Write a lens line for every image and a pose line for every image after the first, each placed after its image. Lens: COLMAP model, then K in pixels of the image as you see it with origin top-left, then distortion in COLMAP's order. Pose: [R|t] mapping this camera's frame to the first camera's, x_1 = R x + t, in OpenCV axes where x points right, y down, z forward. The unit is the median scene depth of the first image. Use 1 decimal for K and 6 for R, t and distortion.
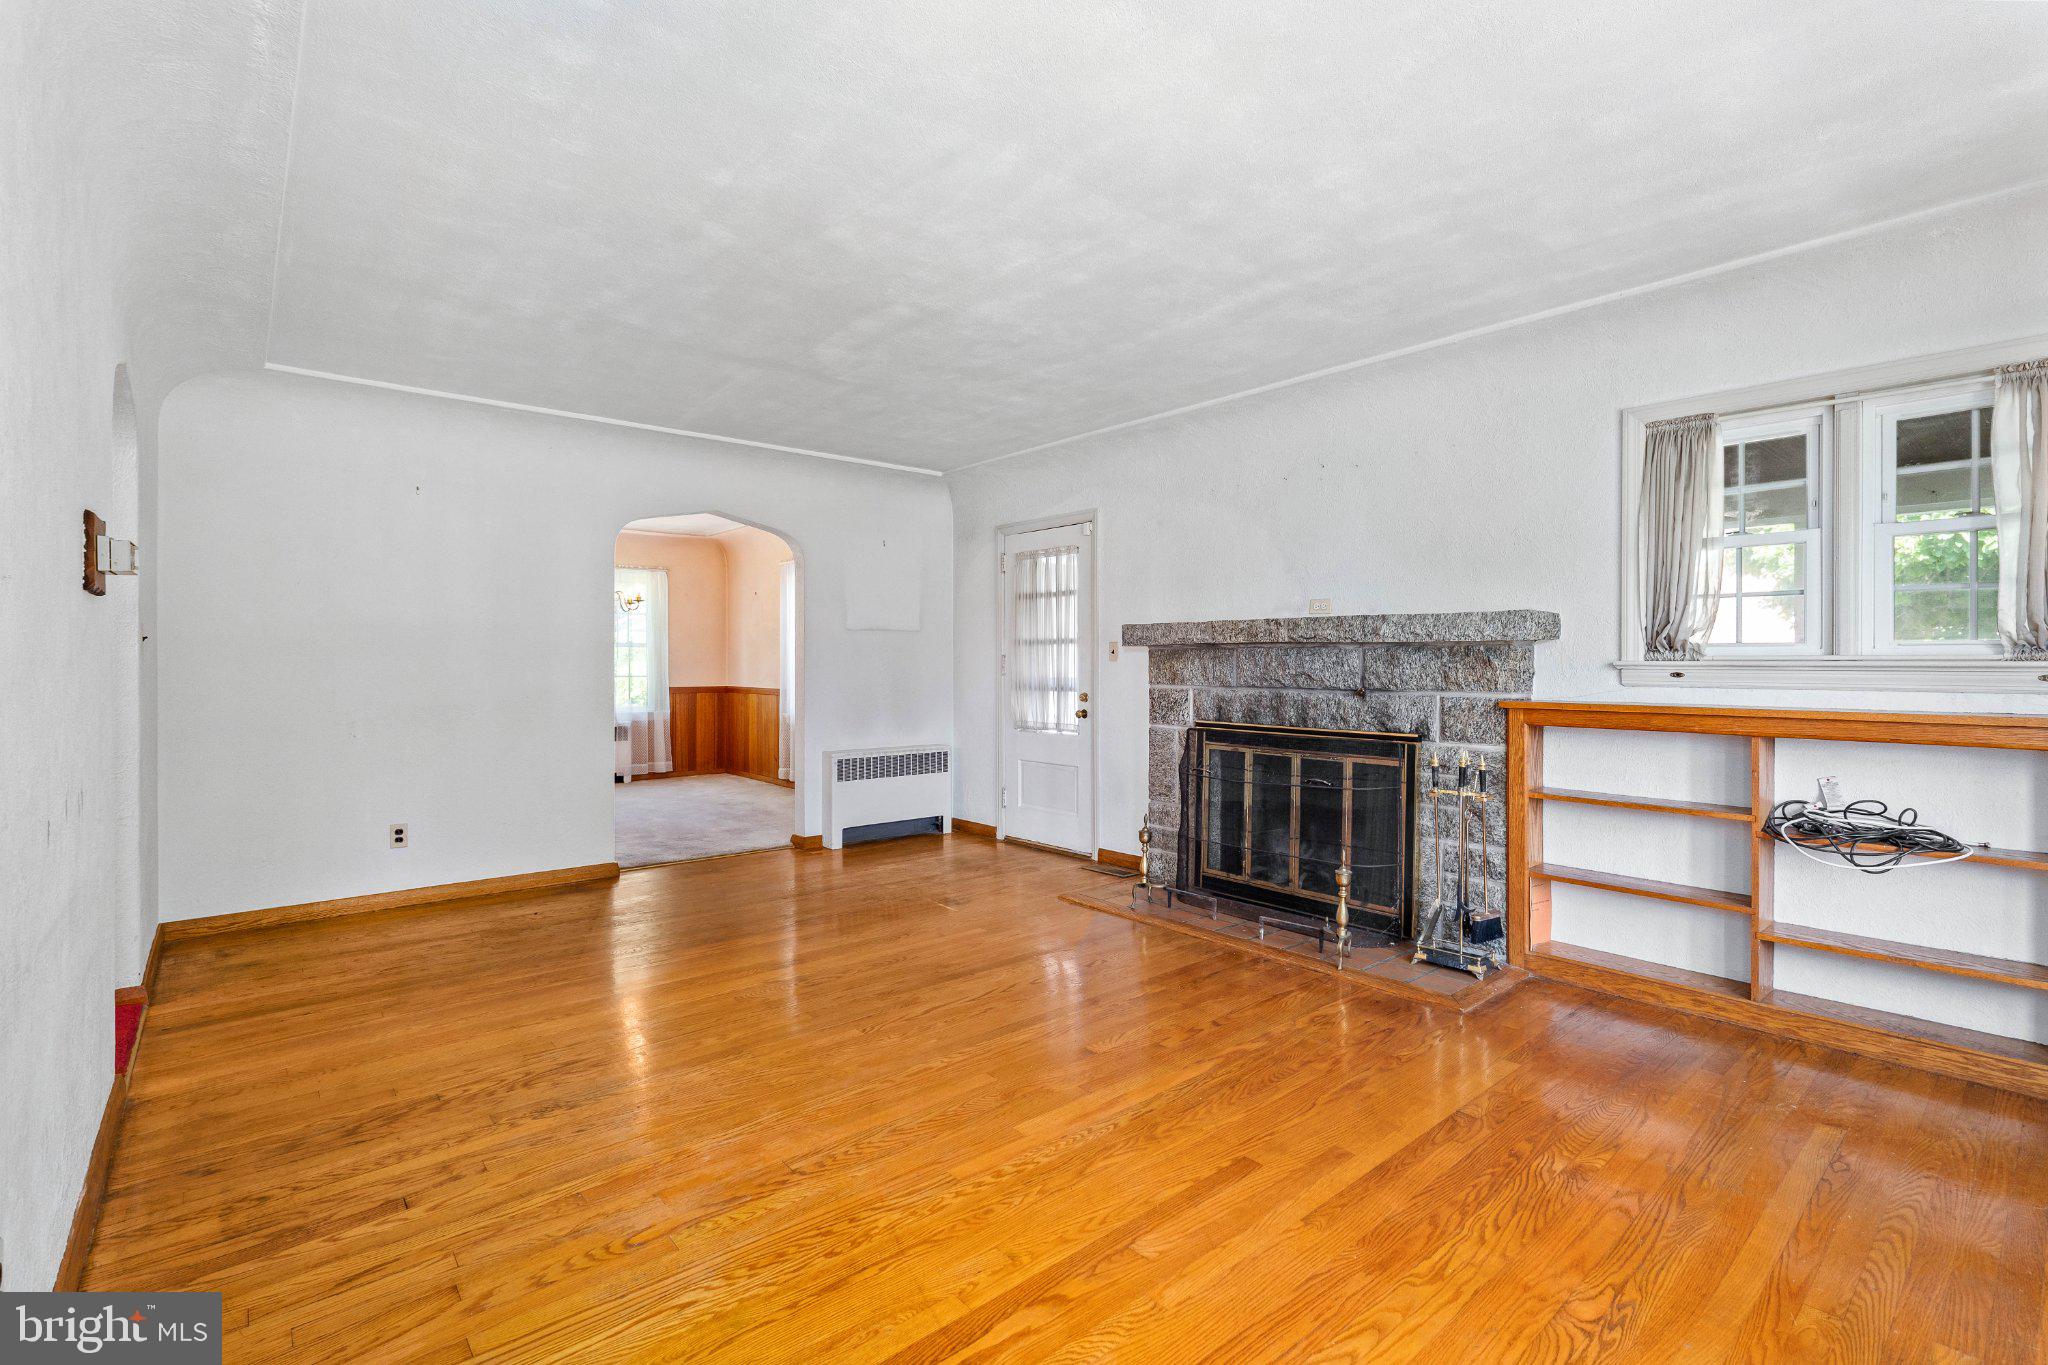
lens RADIAL K [[926.7, 0, 1021.2], [0, 926.7, 653.7], [0, 0, 1]] dist [-0.000486, -0.000089]
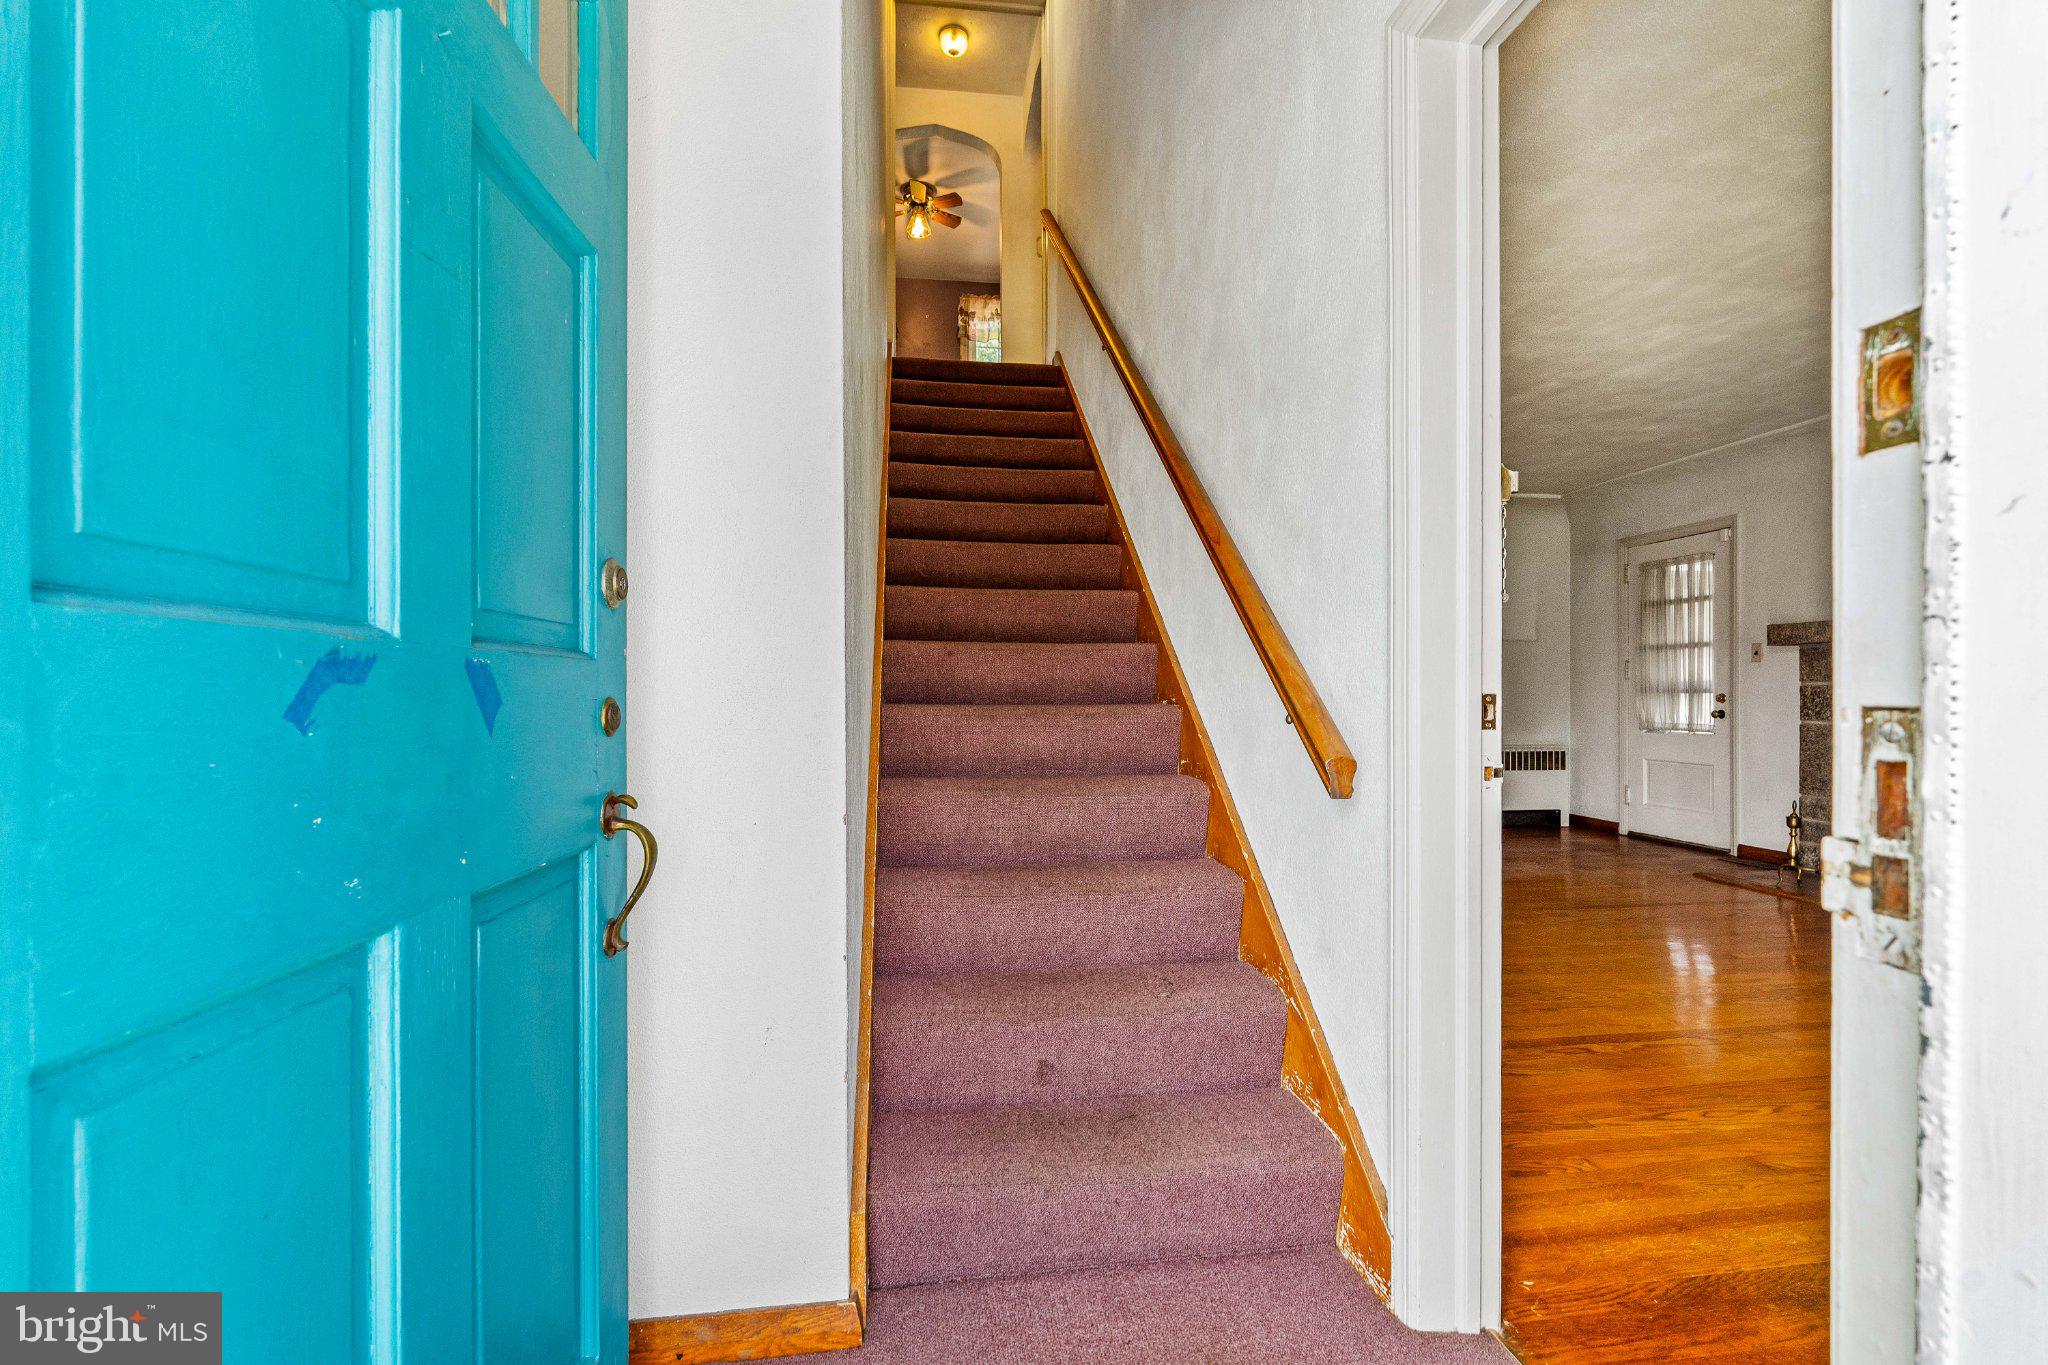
lens RADIAL K [[910.6, 0, 1051.0], [0, 910.6, 685.1], [0, 0, 1]] dist [-0.002087, -0.000488]
pose [[0.844362, 0.001414, -0.535771, -0.024057], [-0.001839, 0.999998, -0.000260, 0.041446], [0.535770, 0.001205, 0.844363, -0.310673]]
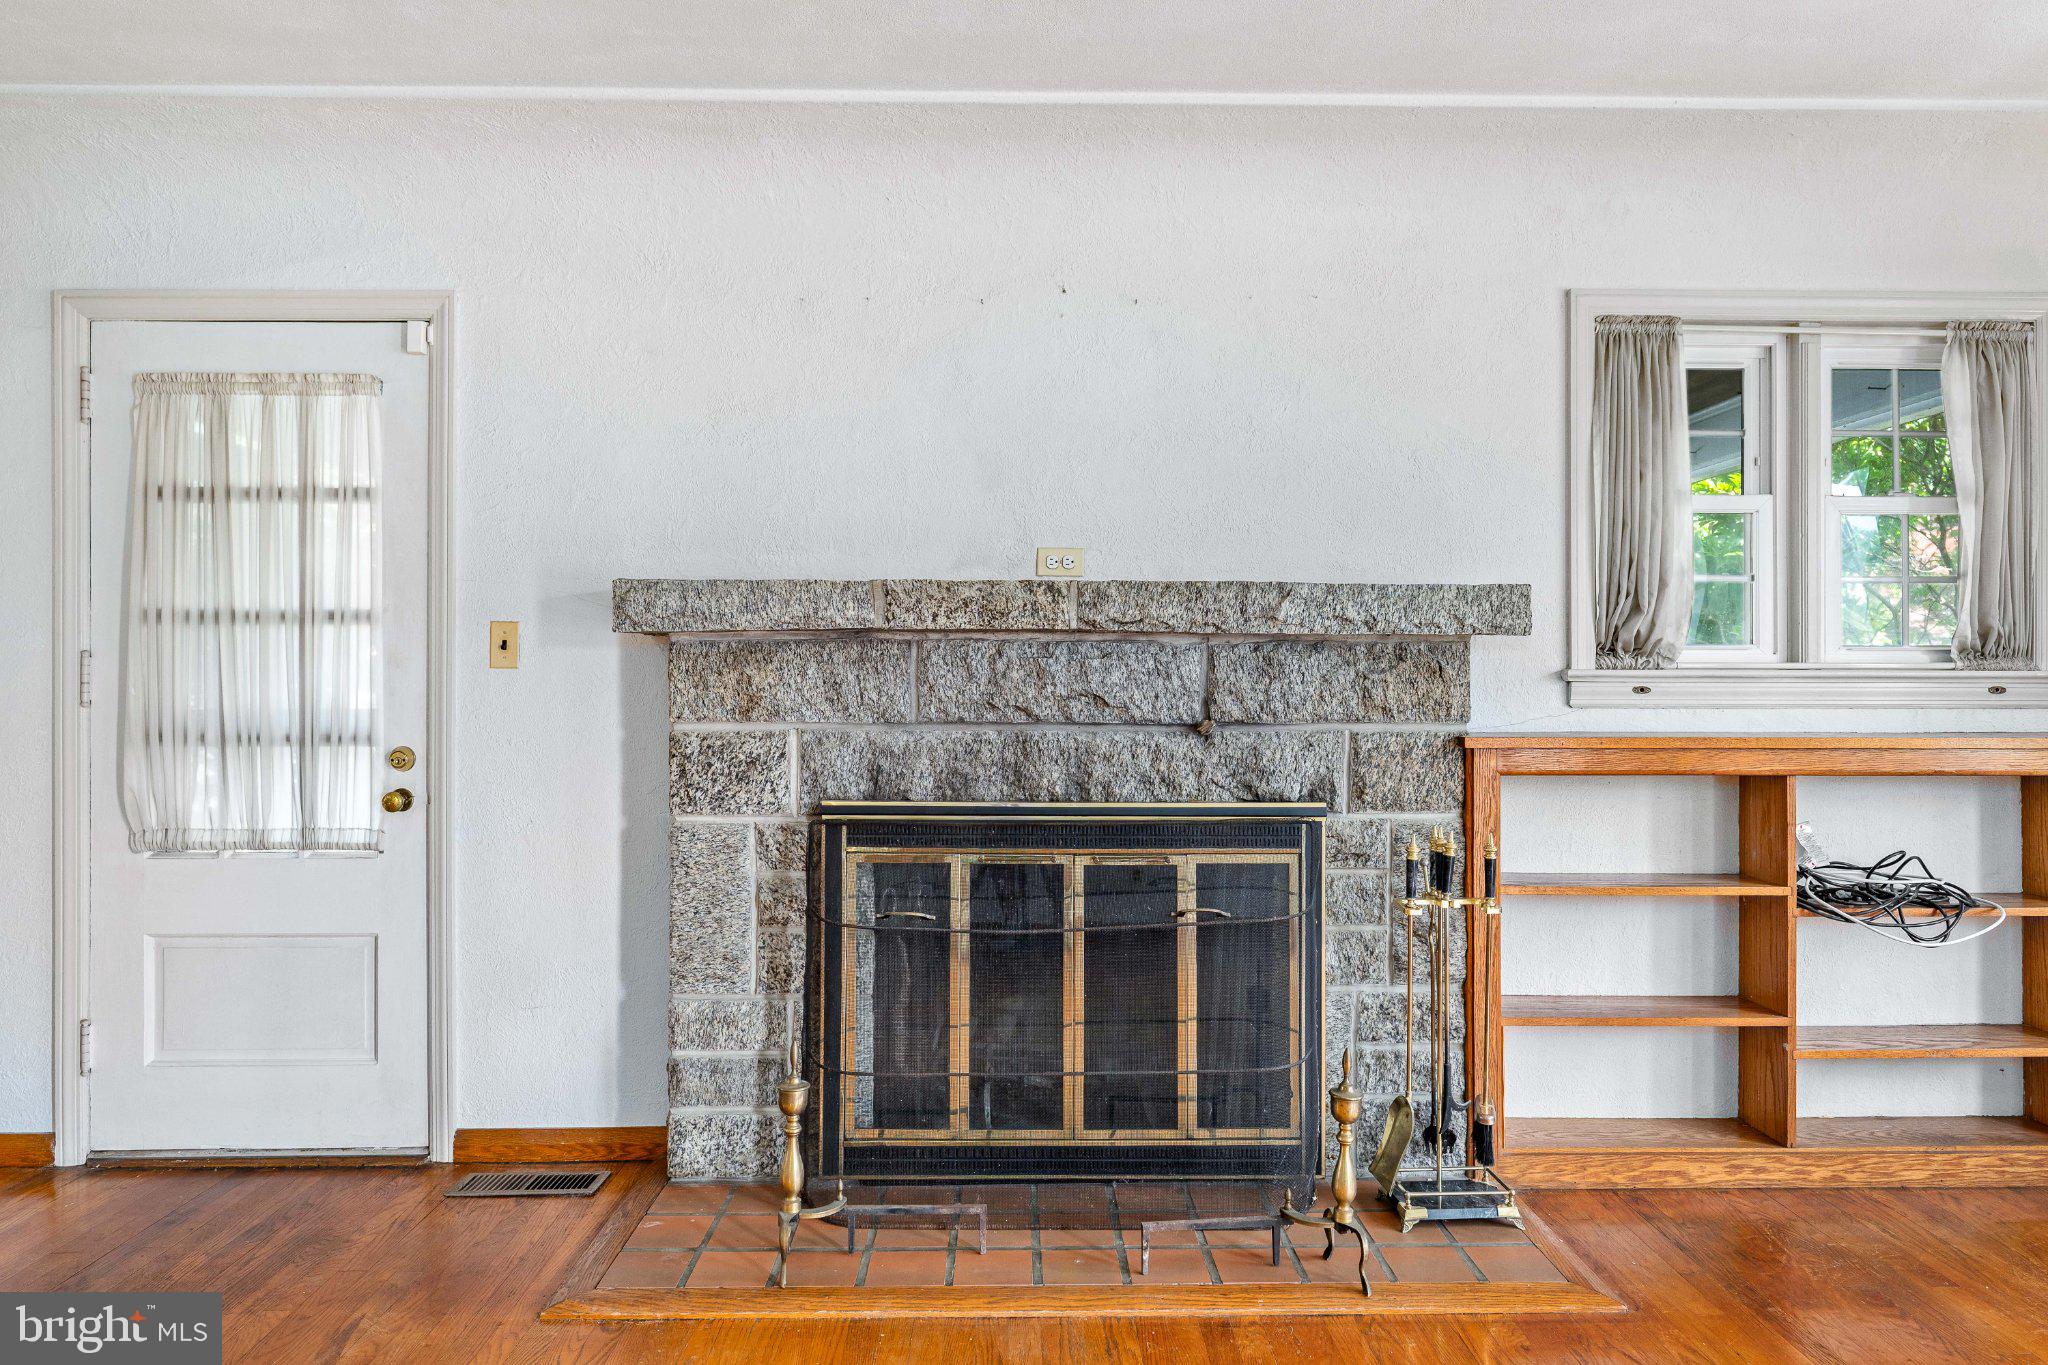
lens RADIAL K [[1328.4, 0, 1024.1], [0, 1328.4, 655.4], [0, 0, 1]] dist [-0.002438, 0.000814]
pose [[0.640564, 0.009487, 0.767846, -0.242315], [-0.007914, 0.999952, -0.005752, 0.004700], [-0.767864, -0.002392, 0.640608, 0.519468]]
